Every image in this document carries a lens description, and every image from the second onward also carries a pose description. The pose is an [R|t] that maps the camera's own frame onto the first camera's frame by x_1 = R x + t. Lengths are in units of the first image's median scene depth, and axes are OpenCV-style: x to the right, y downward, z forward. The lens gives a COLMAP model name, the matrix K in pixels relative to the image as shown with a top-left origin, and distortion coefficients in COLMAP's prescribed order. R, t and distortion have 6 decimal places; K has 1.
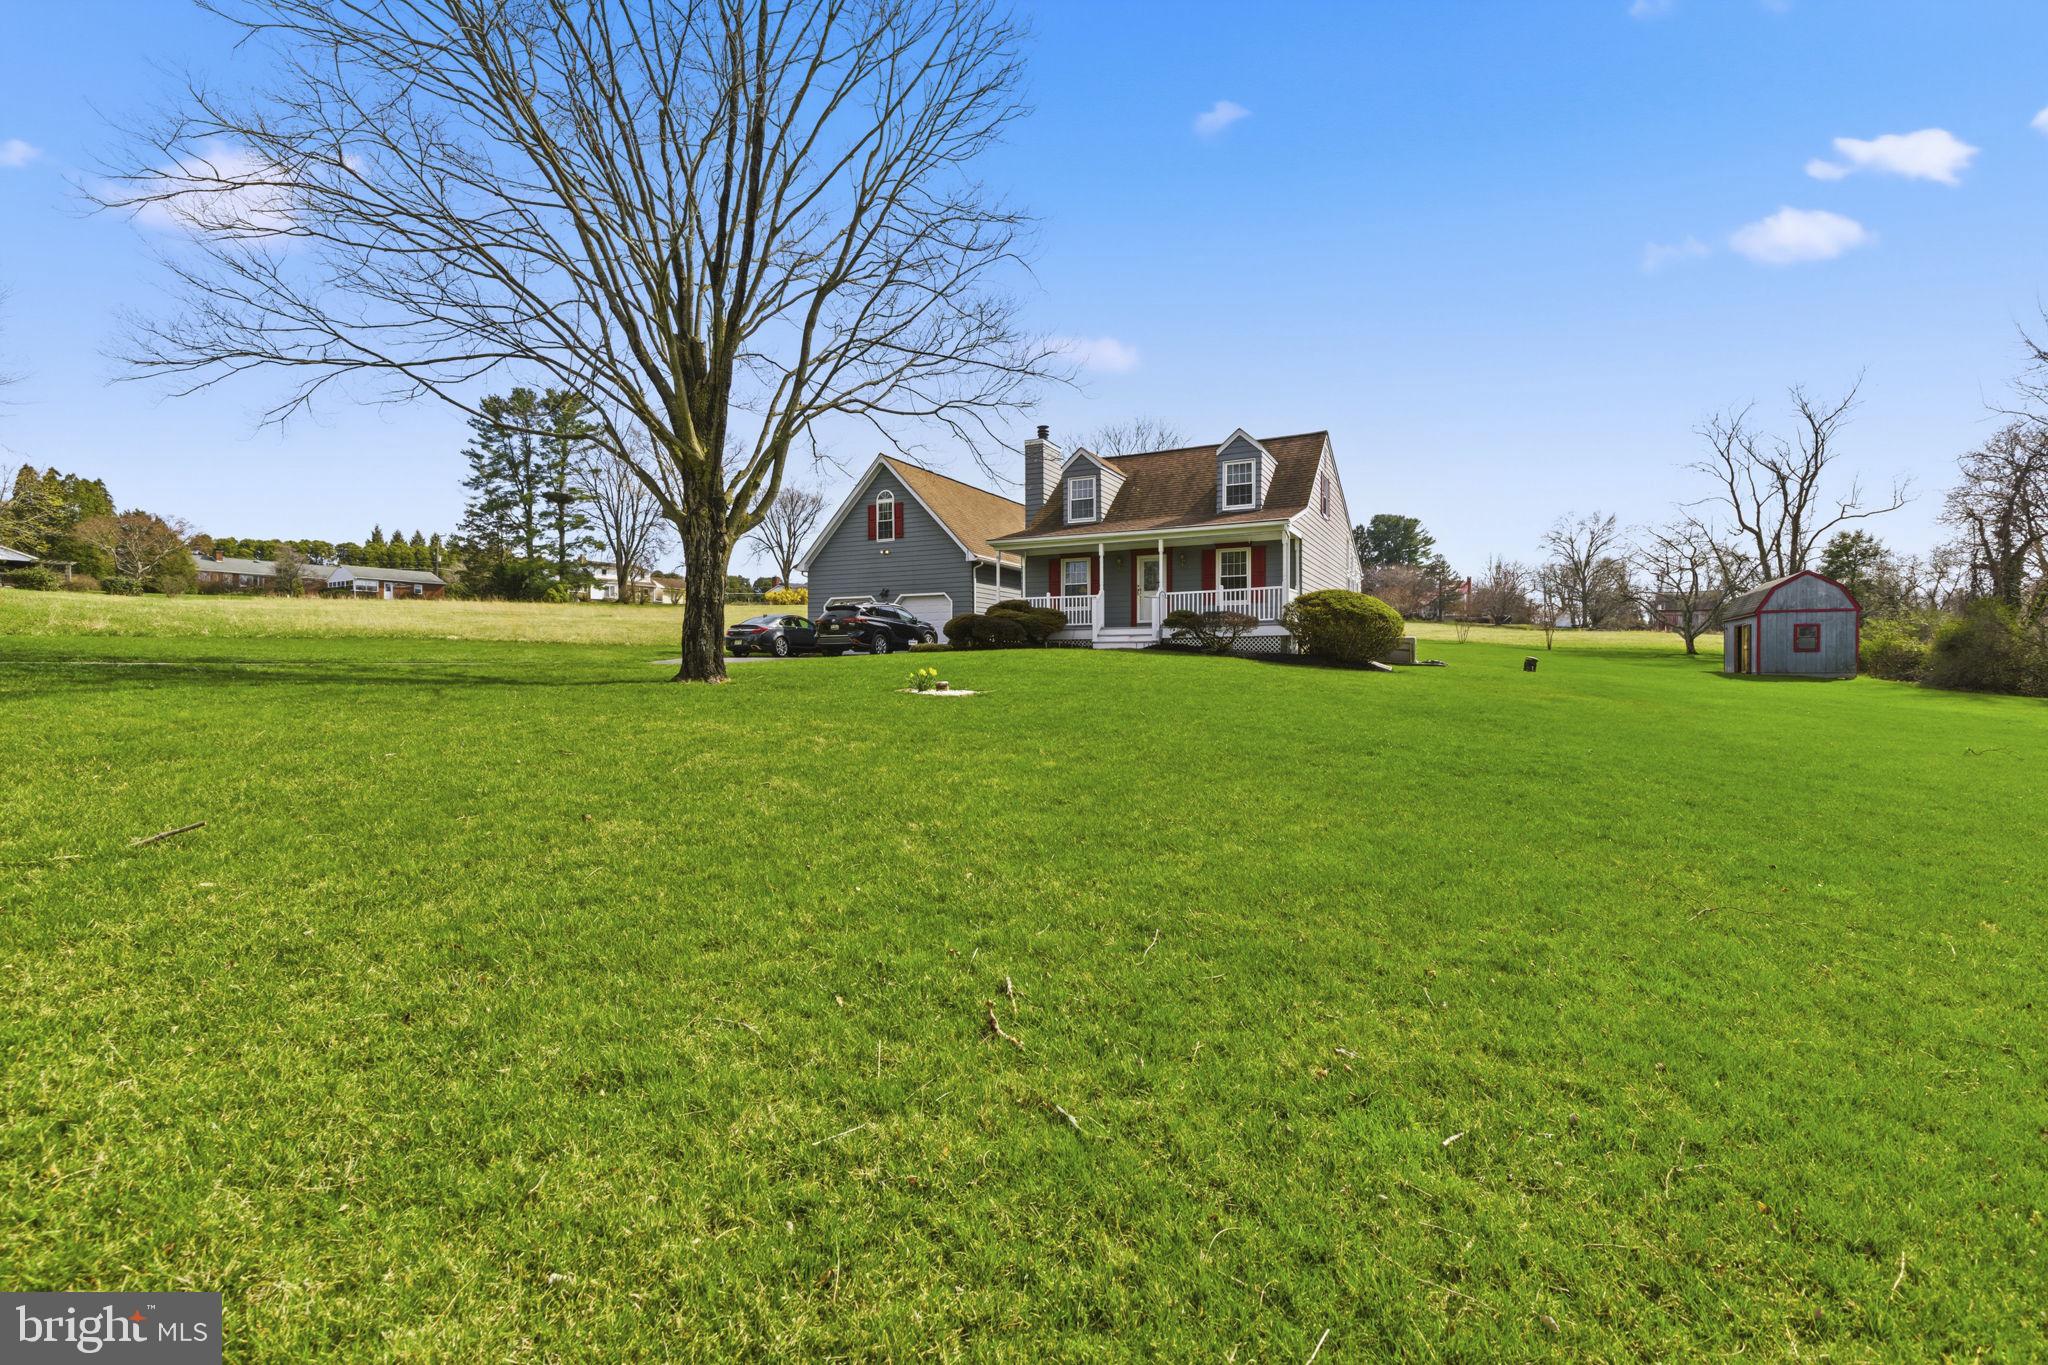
lens RADIAL K [[939.8, 0, 1037.6], [0, 939.8, 673.2], [0, 0, 1]] dist [0.013750, -0.001897]
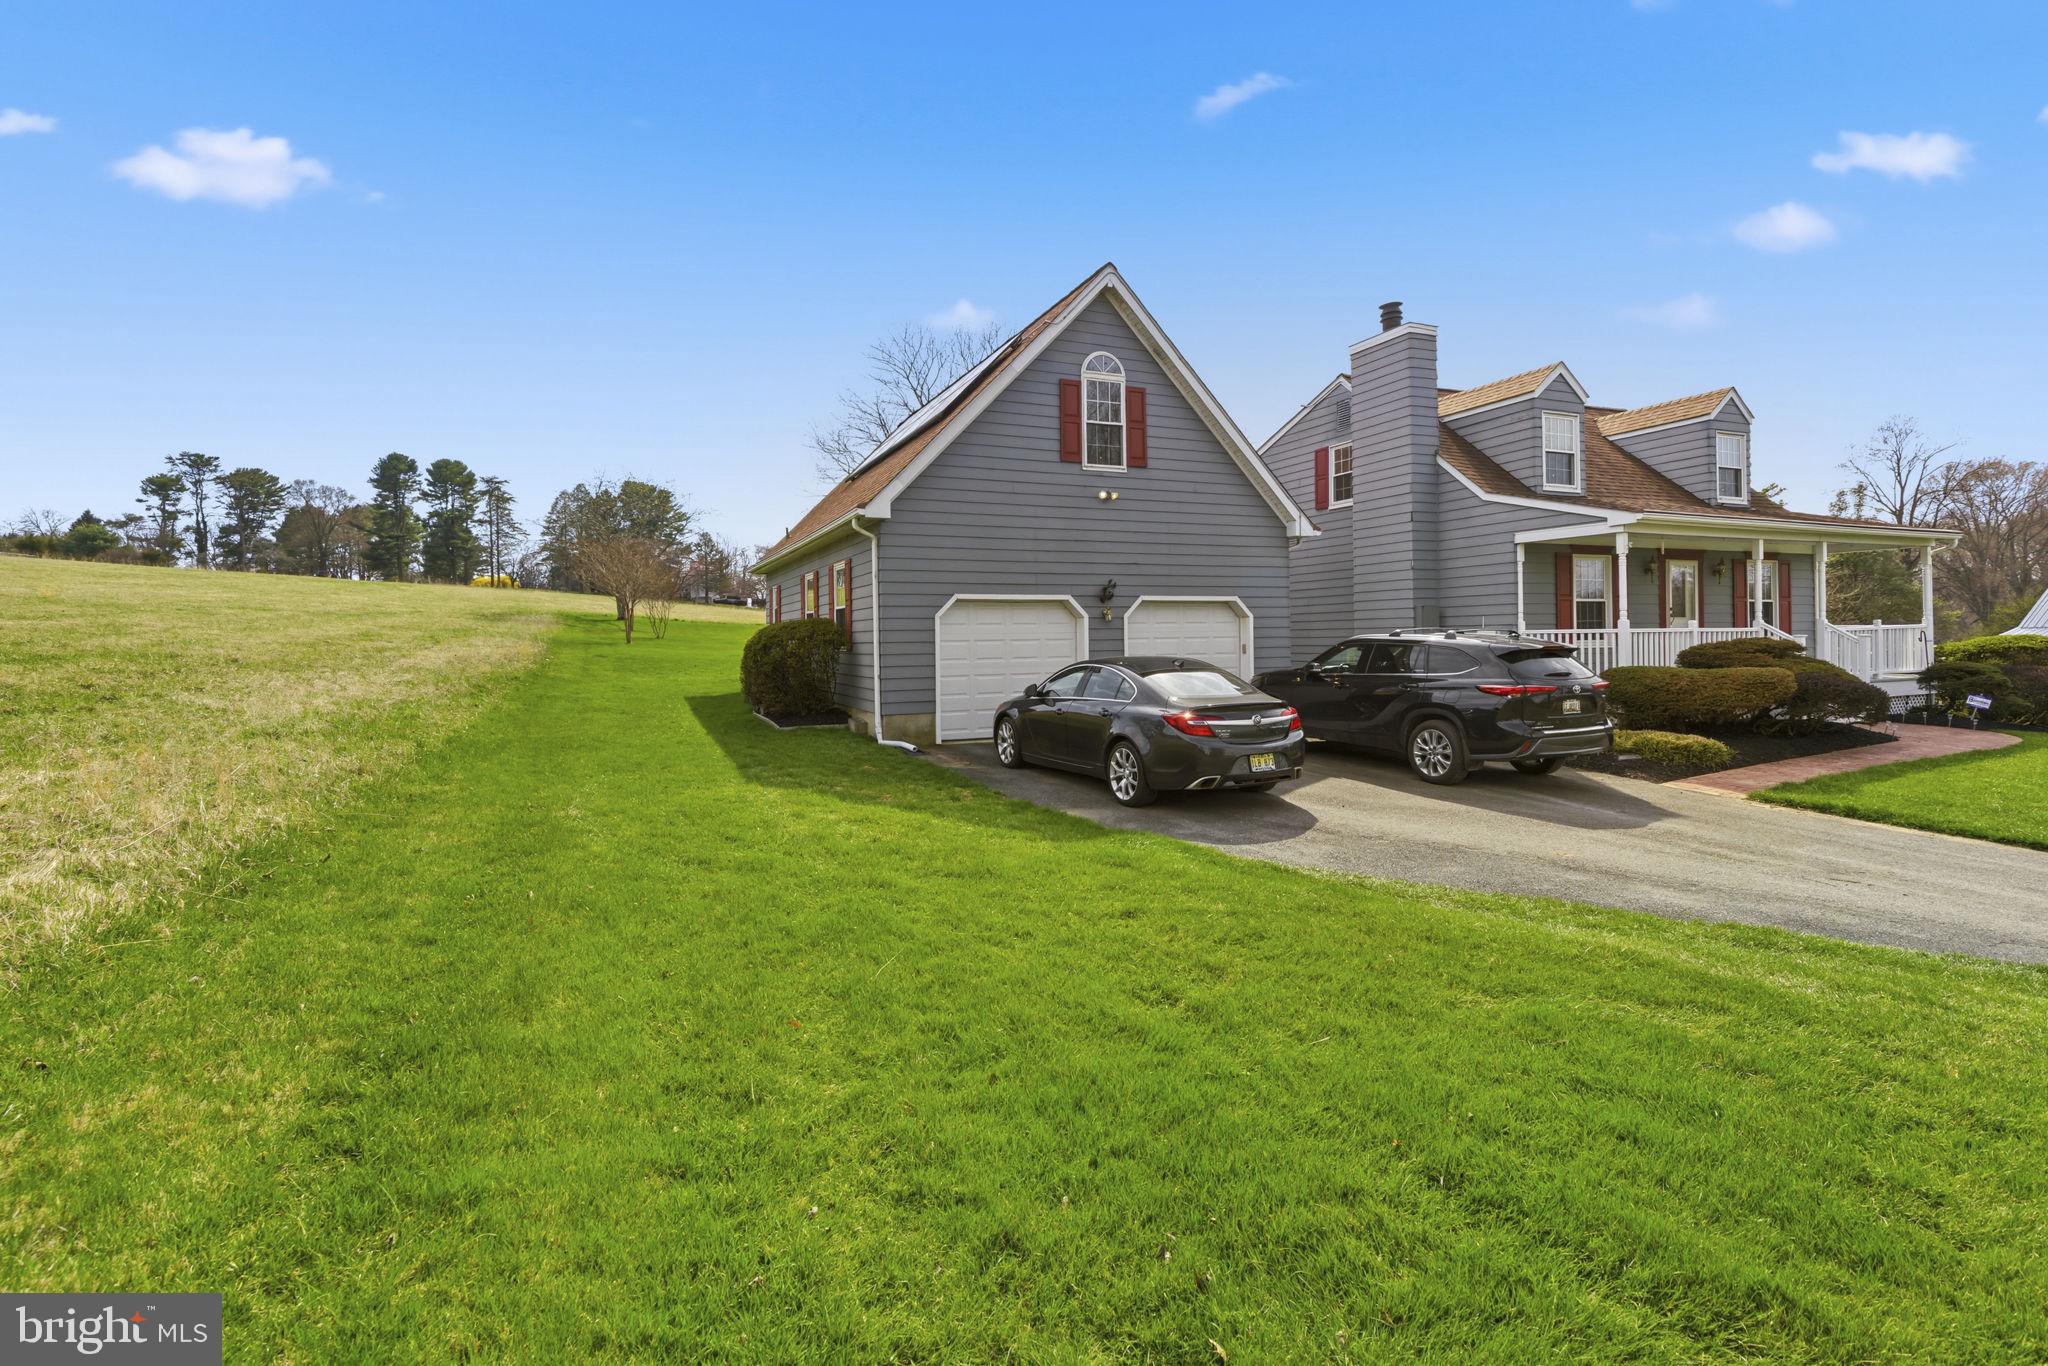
lens RADIAL K [[939.8, 0, 1039.6], [0, 939.8, 631.9], [0, 0, 1]] dist [0.013750, -0.001897]
pose [[0.641717, -0.000236, 0.766941, -0.178338], [0.013430, 0.999850, -0.010929, -0.021698], [-0.766824, 0.017314, 0.641624, 0.260631]]
